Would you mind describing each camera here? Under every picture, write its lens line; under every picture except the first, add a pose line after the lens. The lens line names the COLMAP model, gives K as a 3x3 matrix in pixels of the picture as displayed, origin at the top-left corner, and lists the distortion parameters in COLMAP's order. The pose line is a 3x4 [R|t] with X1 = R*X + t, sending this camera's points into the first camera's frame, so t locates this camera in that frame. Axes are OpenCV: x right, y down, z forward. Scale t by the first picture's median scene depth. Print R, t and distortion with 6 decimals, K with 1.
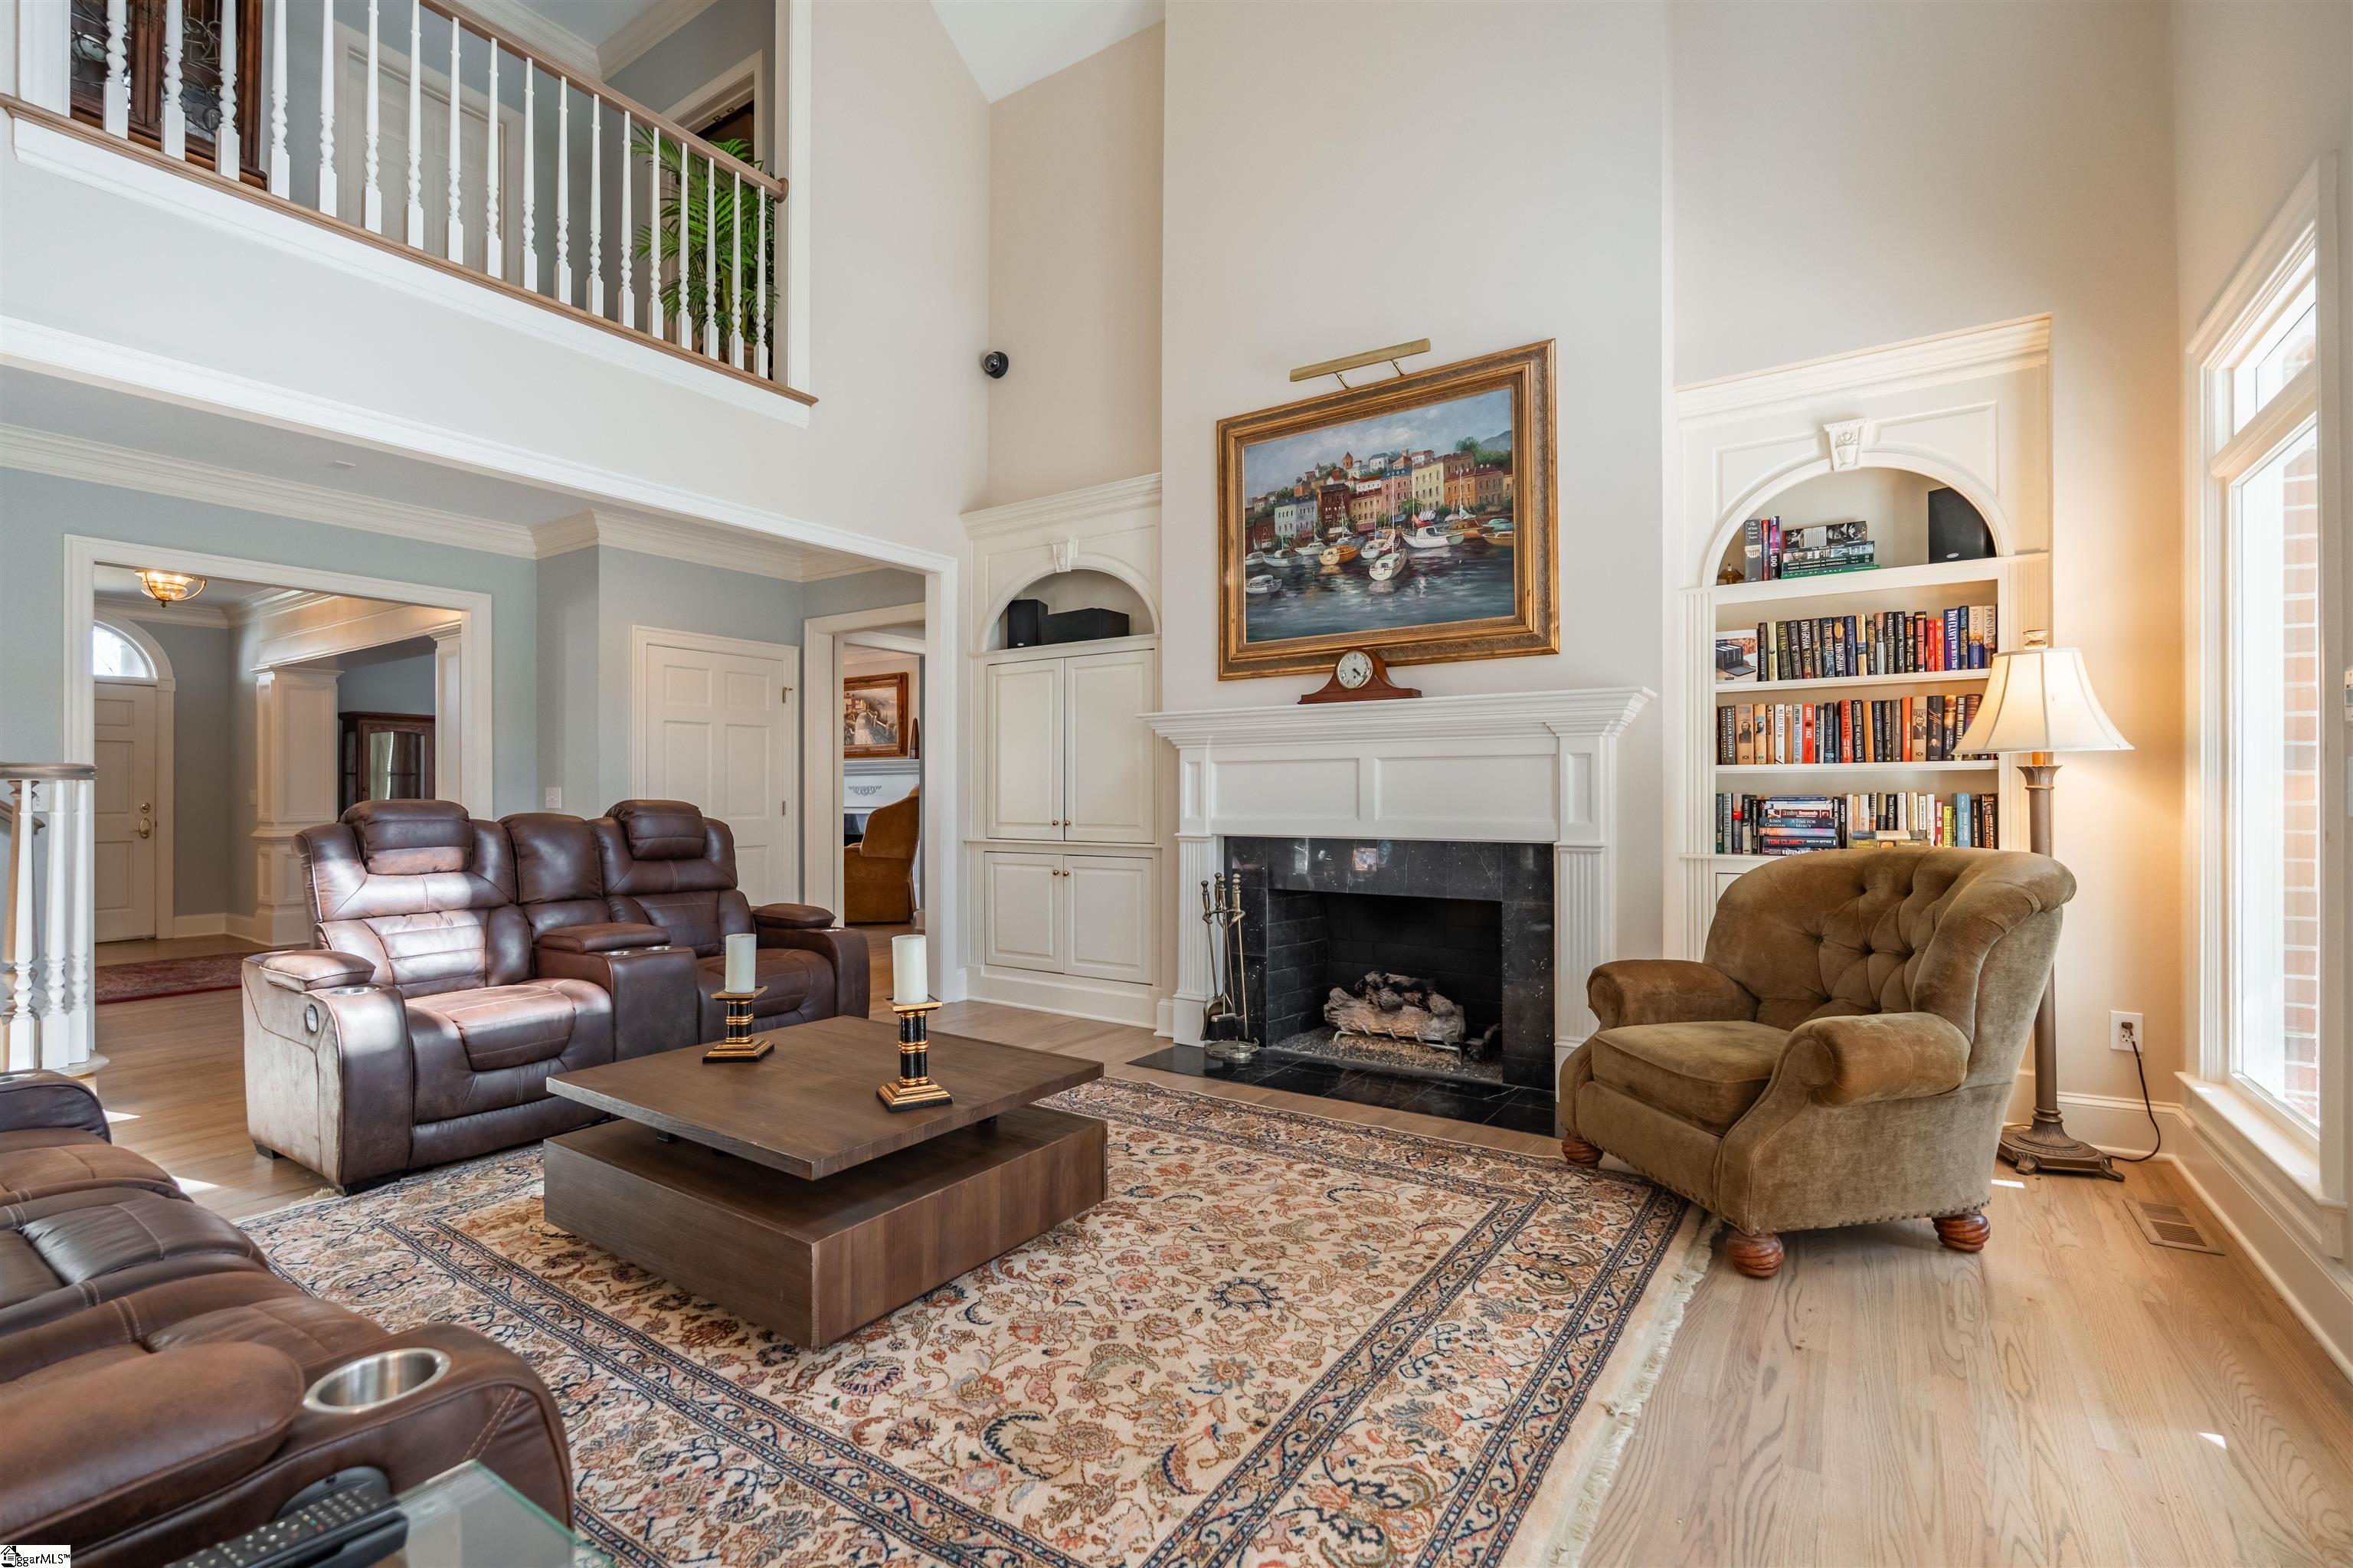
lens RADIAL K [[1038.9, 0, 1189.9], [0, 1038.9, 791.8], [0, 0, 1]] dist [-0.001144, -0.000730]
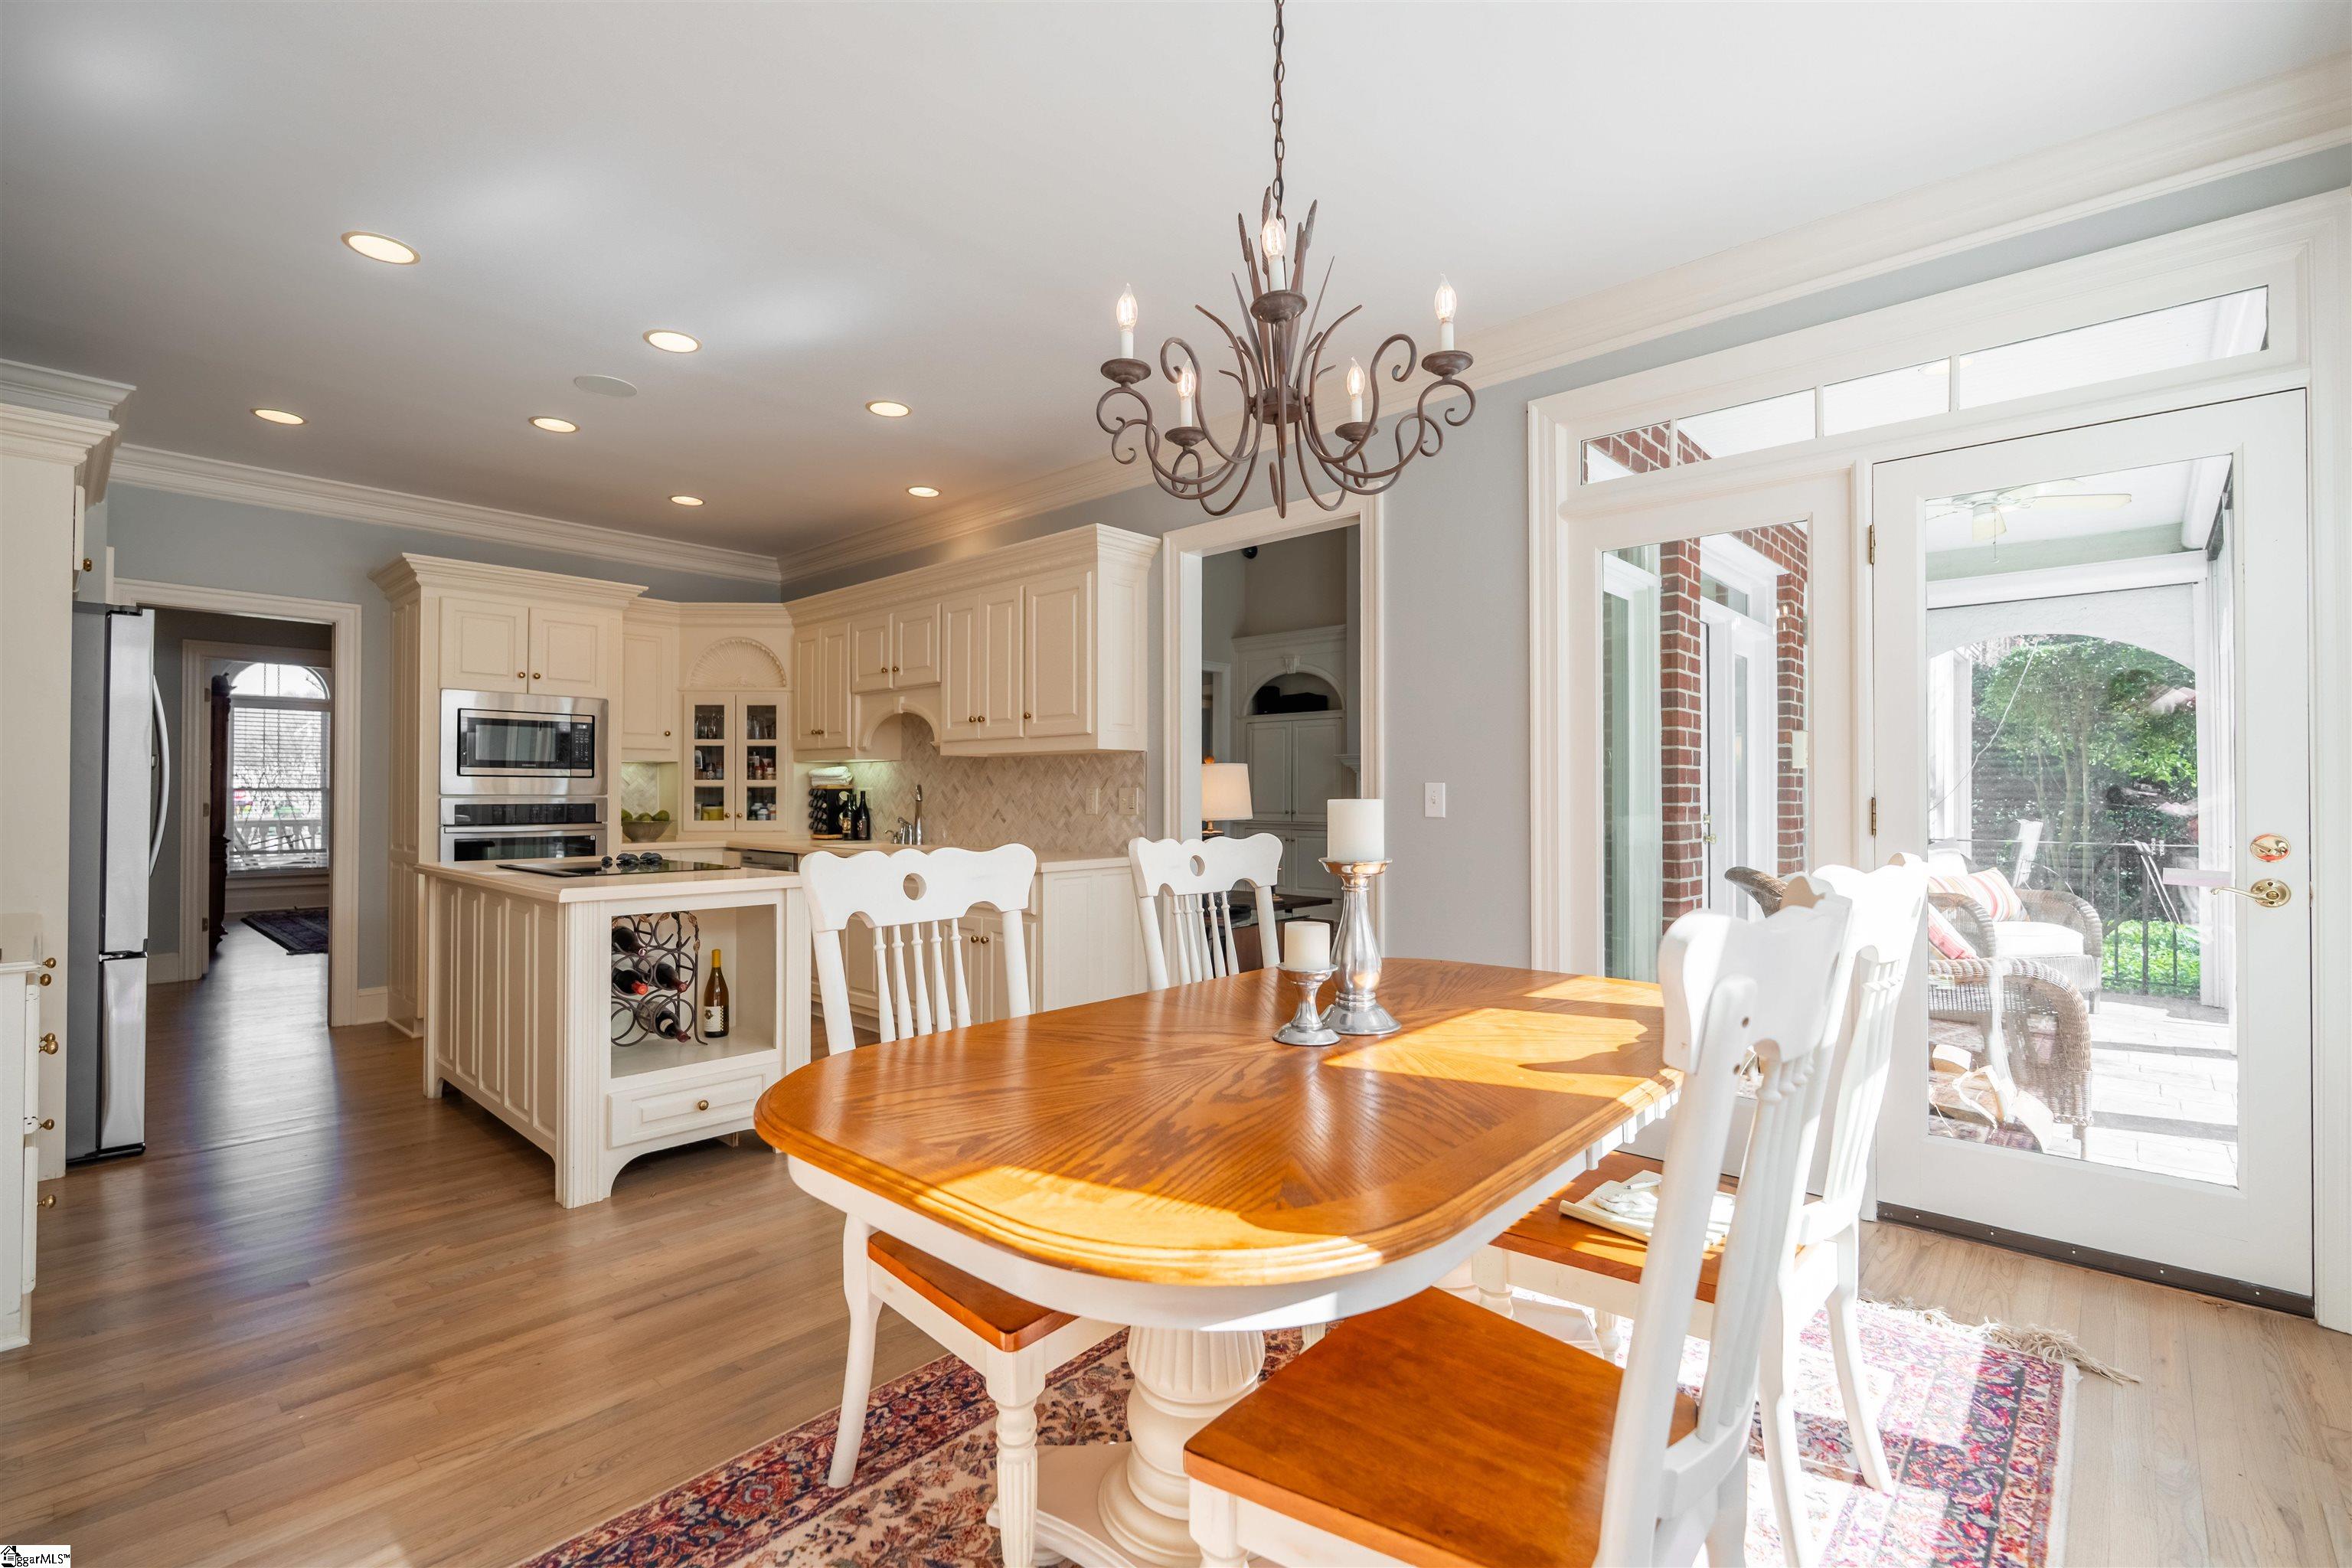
lens RADIAL K [[1084.8, 0, 1158.9], [0, 1084.8, 779.7], [0, 0, 1]] dist [0.000912, -0.000411]
pose [[0.981815, 0.003666, -0.189803, 0.014895], [-0.005786, 0.999927, -0.010615, -0.005963], [0.189750, 0.011520, 0.981765, -1.139949]]
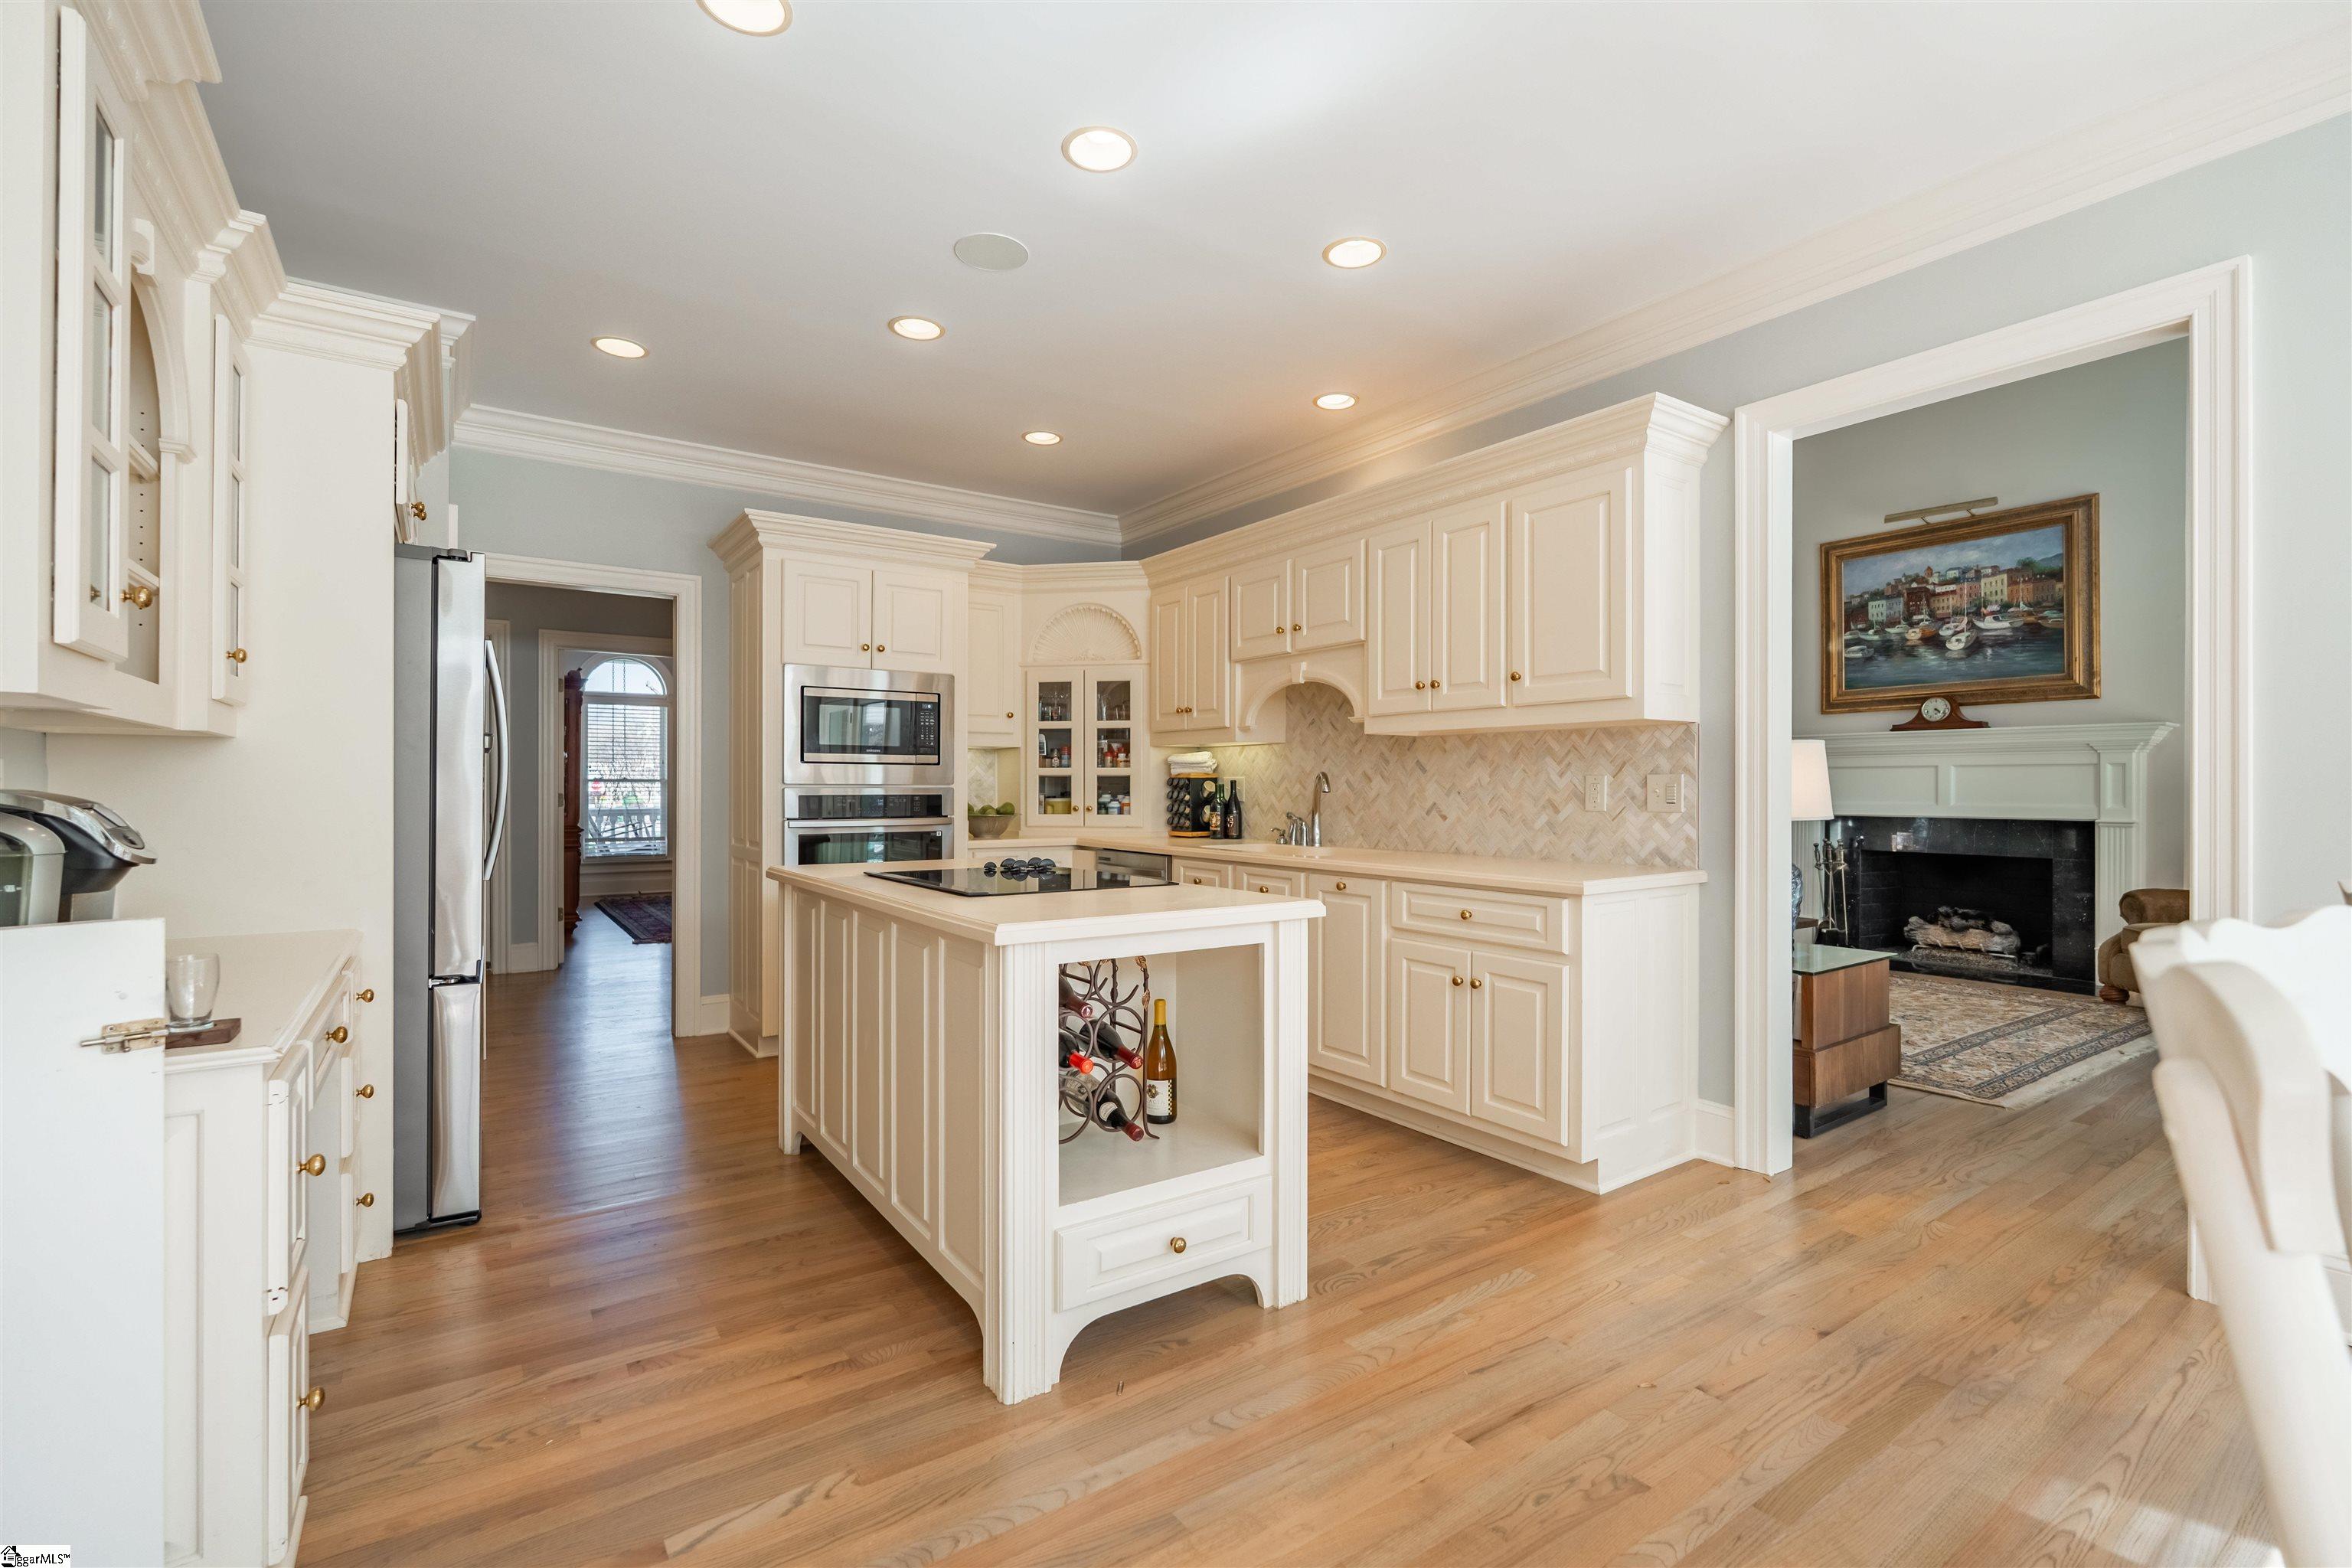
lens RADIAL K [[1042.0, 0, 1176.0], [0, 1042.0, 784.0], [0, 0, 1]] dist [-0.000661, 0.000046]
pose [[0.926023, 0.006056, -0.377418, -0.302936], [-0.005807, 0.999982, 0.001797, -0.000966], [0.377422, 0.000527, 0.926041, -0.868583]]
